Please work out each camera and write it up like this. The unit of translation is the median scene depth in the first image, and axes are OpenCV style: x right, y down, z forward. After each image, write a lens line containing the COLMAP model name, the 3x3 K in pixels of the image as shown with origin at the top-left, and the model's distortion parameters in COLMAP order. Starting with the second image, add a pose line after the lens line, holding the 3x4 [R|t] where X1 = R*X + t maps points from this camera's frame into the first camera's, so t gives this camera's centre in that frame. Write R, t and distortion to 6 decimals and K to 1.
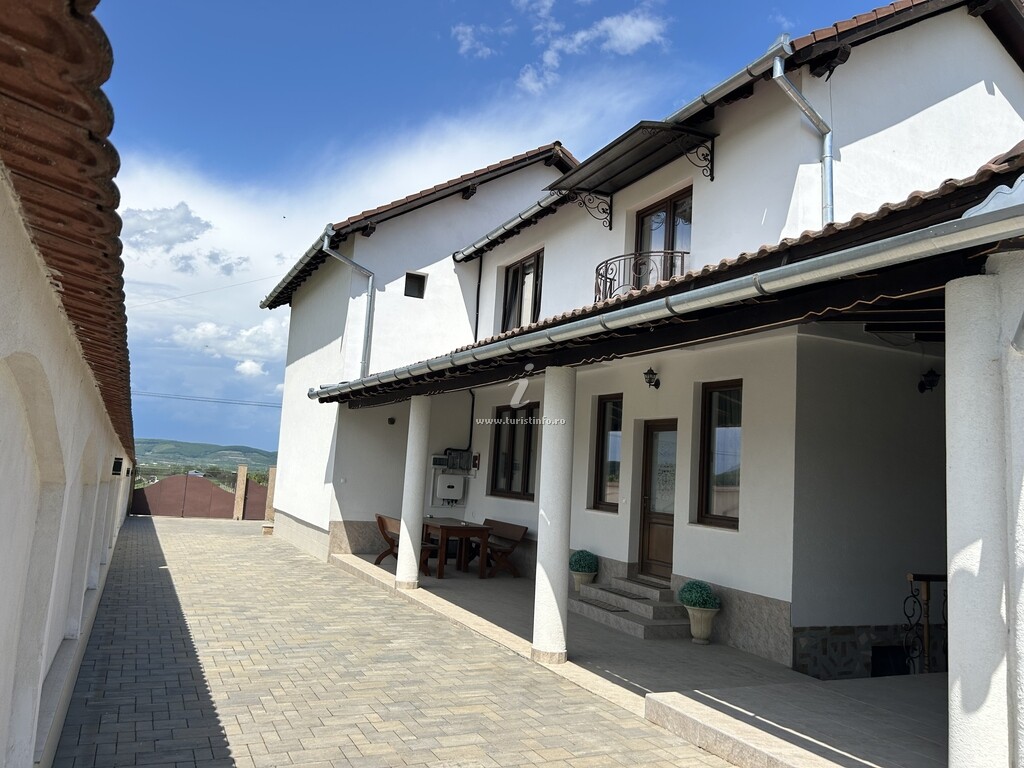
lens RADIAL K [[775.0, 0, 512.0], [0, 775.0, 384.0], [0, 0, 1]] dist [0.102777, -0.181806]
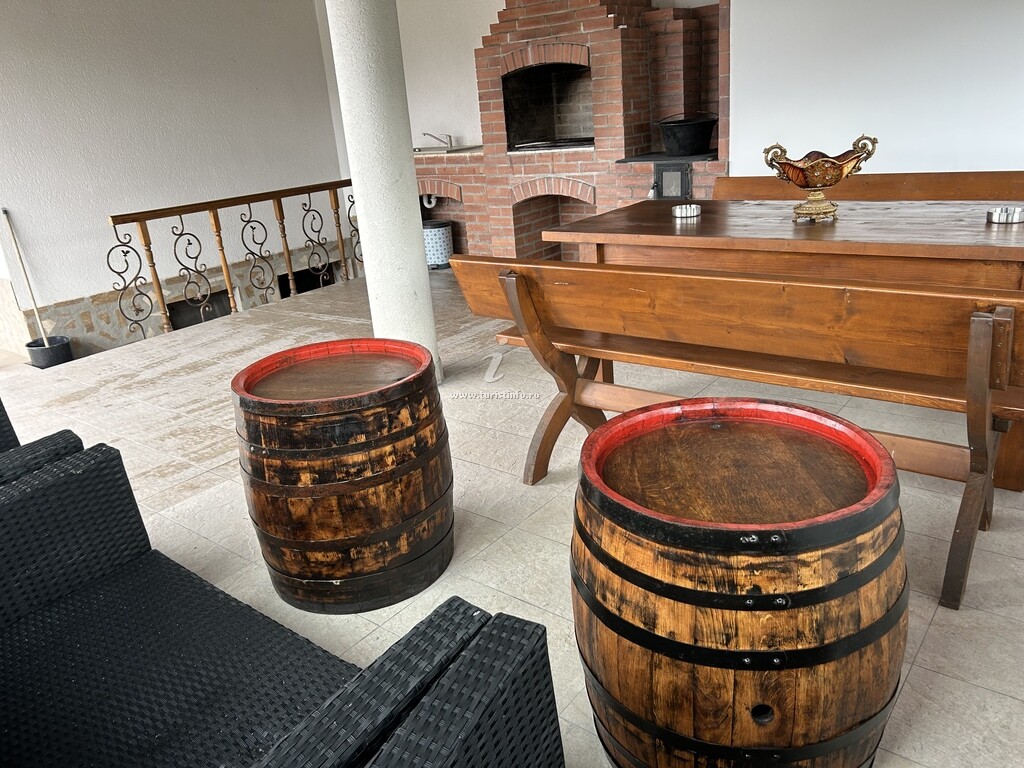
lens RADIAL K [[775.0, 0, 512.0], [0, 775.0, 384.0], [0, 0, 1]] dist [0.102777, -0.181806]
pose [[0.884442, -0.278800, 0.374211, 0.314903], [0.086313, 0.885807, 0.455957, 0.046255], [-0.458599, -0.370968, 0.807508, 0.102606]]
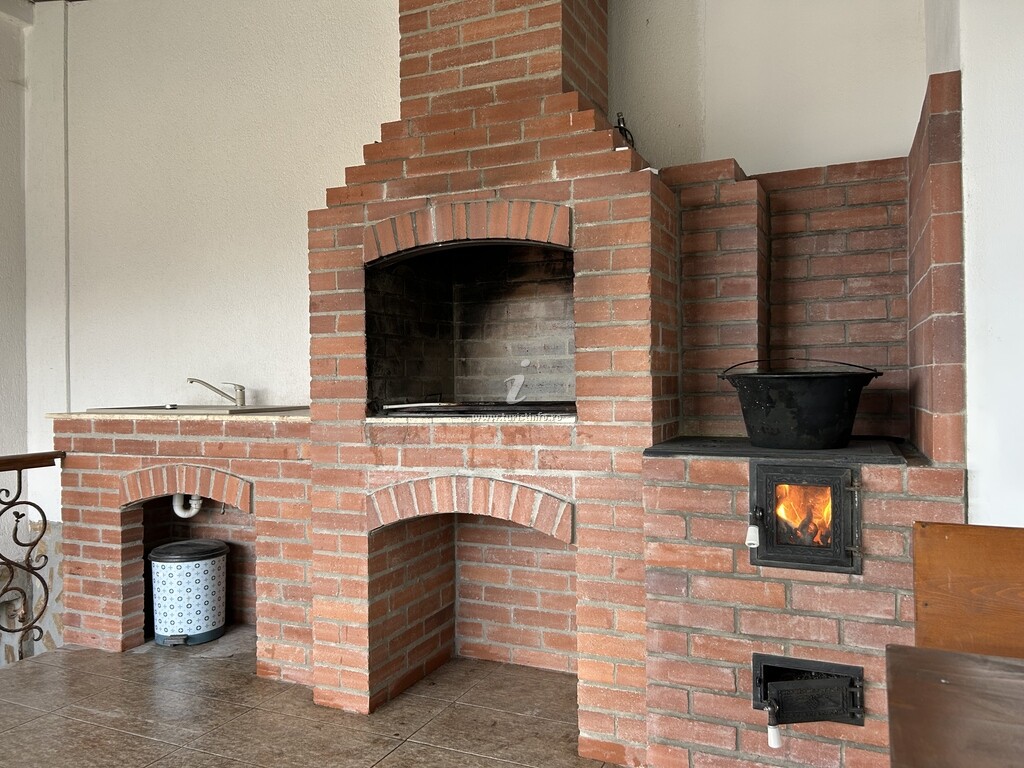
lens RADIAL K [[775.0, 0, 512.0], [0, 775.0, 384.0], [0, 0, 1]] dist [0.102777, -0.181806]
pose [[0.761996, -0.073612, 0.643384, 0.424799], [-0.013388, 0.991515, 0.129299, 0.101342], [-0.647443, -0.107139, 0.754546, 0.358084]]
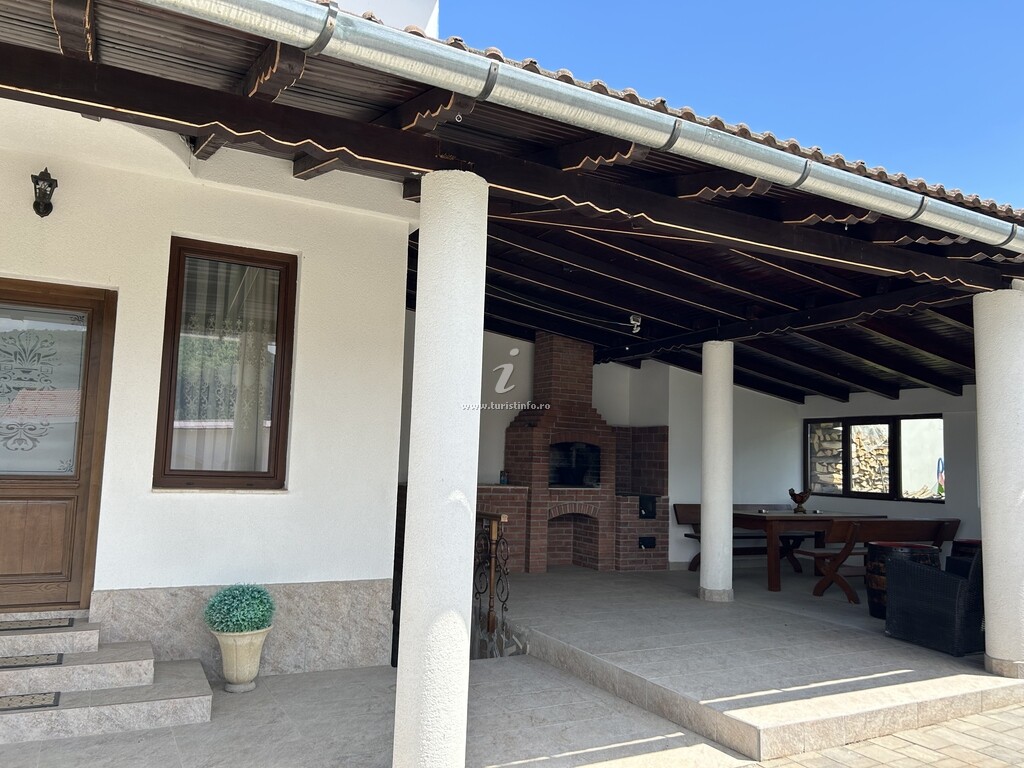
lens RADIAL K [[775.0, 0, 512.0], [0, 775.0, 384.0], [0, 0, 1]] dist [0.102777, -0.181806]
pose [[-0.032711, 0.037303, 0.998768, -0.263616], [-0.148140, 0.988084, -0.041756, 0.074294], [-0.988425, -0.149324, -0.026795, 0.627685]]
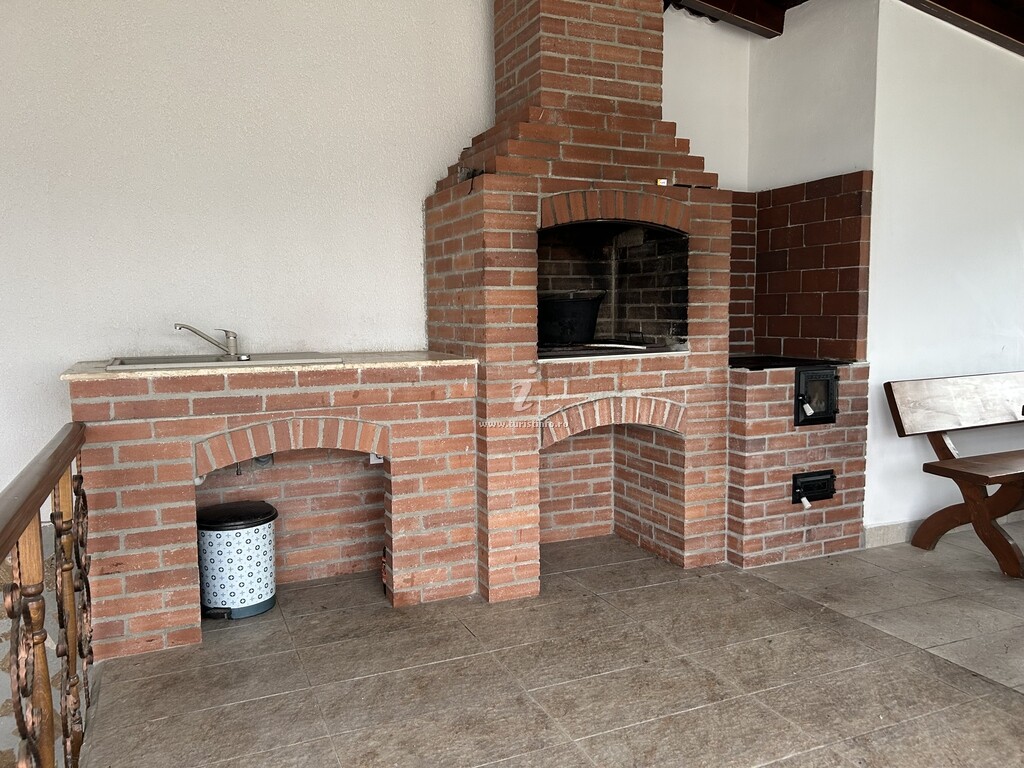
lens RADIAL K [[775.0, 0, 512.0], [0, 775.0, 384.0], [0, 0, 1]] dist [0.102777, -0.181806]
pose [[0.019612, -0.161867, 0.986618, 0.267494], [-0.102132, 0.981321, 0.163029, 0.106318], [-0.994577, -0.103963, 0.002714, 0.560690]]
